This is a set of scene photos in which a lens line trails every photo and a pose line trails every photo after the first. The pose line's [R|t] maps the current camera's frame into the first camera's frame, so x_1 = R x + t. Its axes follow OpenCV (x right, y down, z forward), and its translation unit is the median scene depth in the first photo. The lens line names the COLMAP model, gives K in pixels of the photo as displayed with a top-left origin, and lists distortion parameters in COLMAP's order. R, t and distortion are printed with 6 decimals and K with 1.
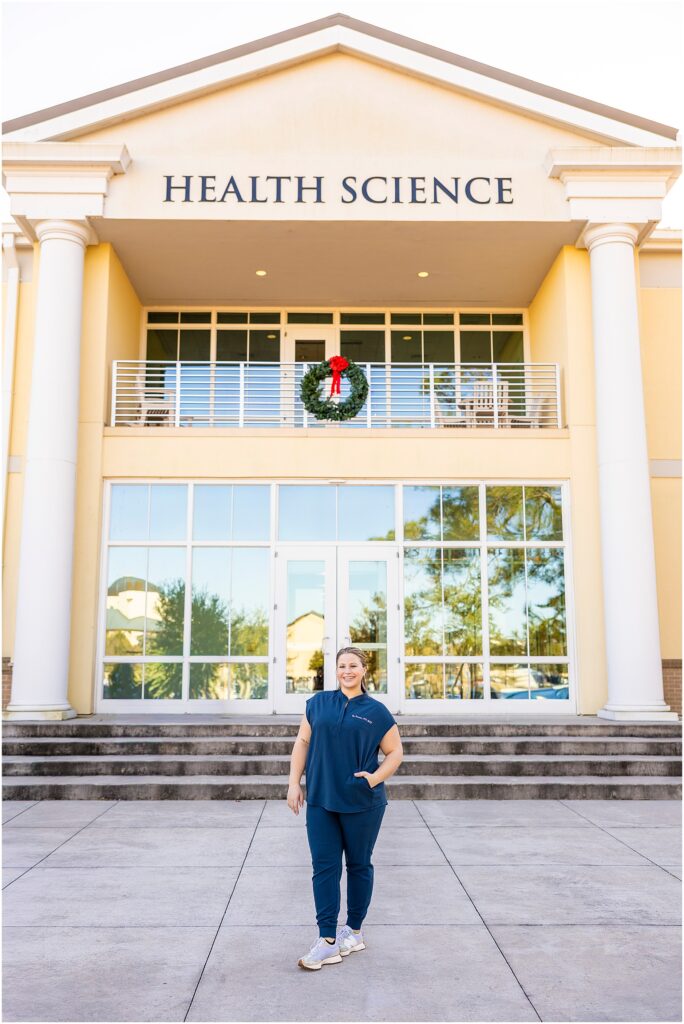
lens RADIAL K [[1105.0, 0, 367.9], [0, 1105.0, 513.8], [0, 0, 1]] dist [-0.006590, 0.000391]
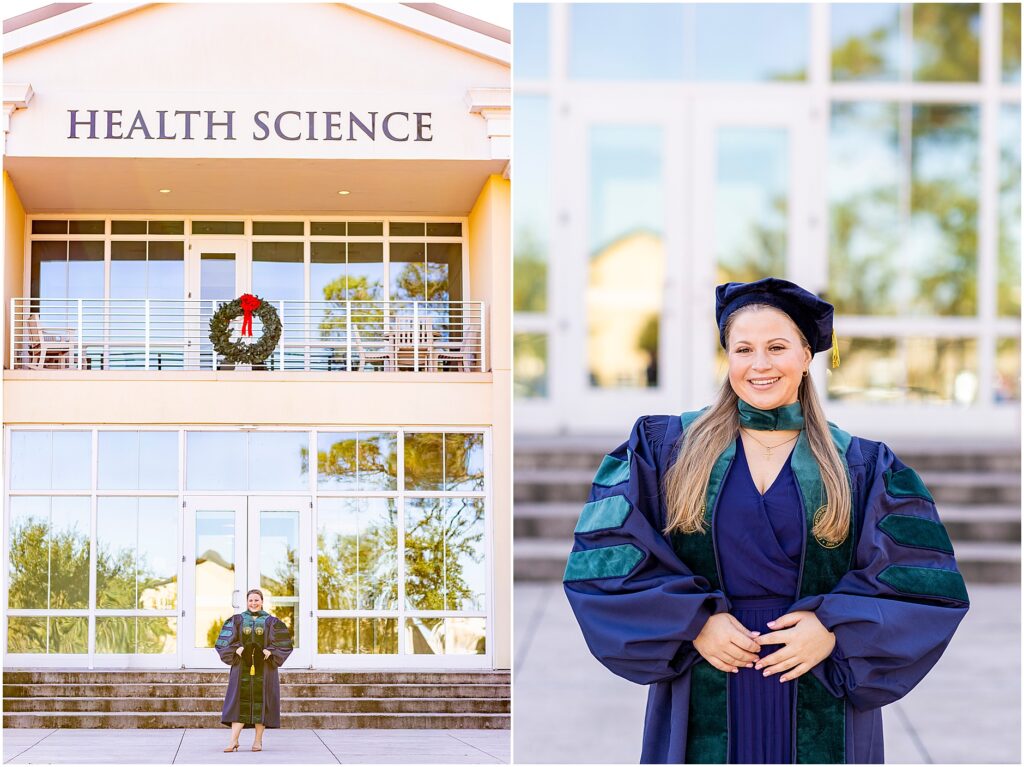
lens RADIAL K [[3918.3, 0, 512.0], [0, 3918.3, 383.5], [0, 0, 1]] dist [-0.101845, -0.047693]
pose [[0.999323, 0.003737, 0.036608, 0.076782], [-0.005586, 0.998706, 0.050556, -0.242643], [-0.036372, -0.050727, 0.998050, -2.408600]]
